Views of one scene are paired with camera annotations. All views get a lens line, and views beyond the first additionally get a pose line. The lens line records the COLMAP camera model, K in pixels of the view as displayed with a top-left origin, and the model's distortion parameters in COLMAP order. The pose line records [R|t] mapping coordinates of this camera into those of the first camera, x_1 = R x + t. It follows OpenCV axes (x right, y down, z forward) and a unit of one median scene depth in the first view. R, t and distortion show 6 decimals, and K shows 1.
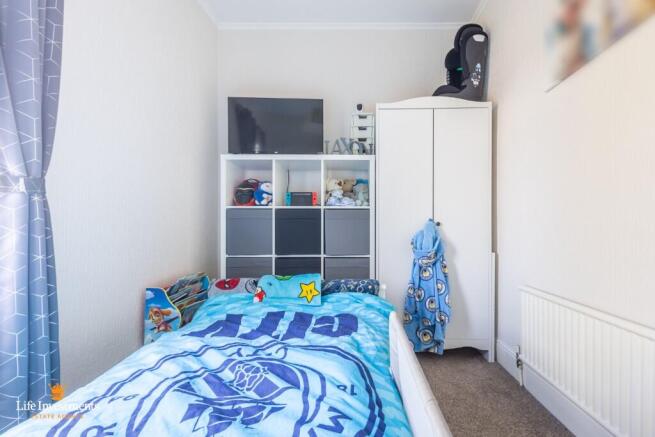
lens RADIAL K [[311.4, 0, 357.8], [0, 311.4, 233.2], [0, 0, 1]] dist [0.004402, 0.000301]
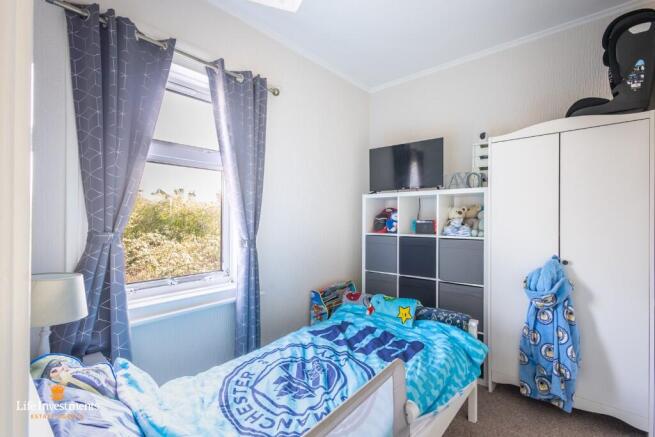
lens RADIAL K [[293.8, 0, 326.8], [0, 293.8, 222.1], [0, 0, 1]] dist [0.004468, 0.000195]
pose [[0.759496, 0.003601, -0.650502, 0.353635], [-0.007050, 0.999972, -0.002696, -0.167980], [0.650473, 0.006634, 0.759500, -0.089424]]
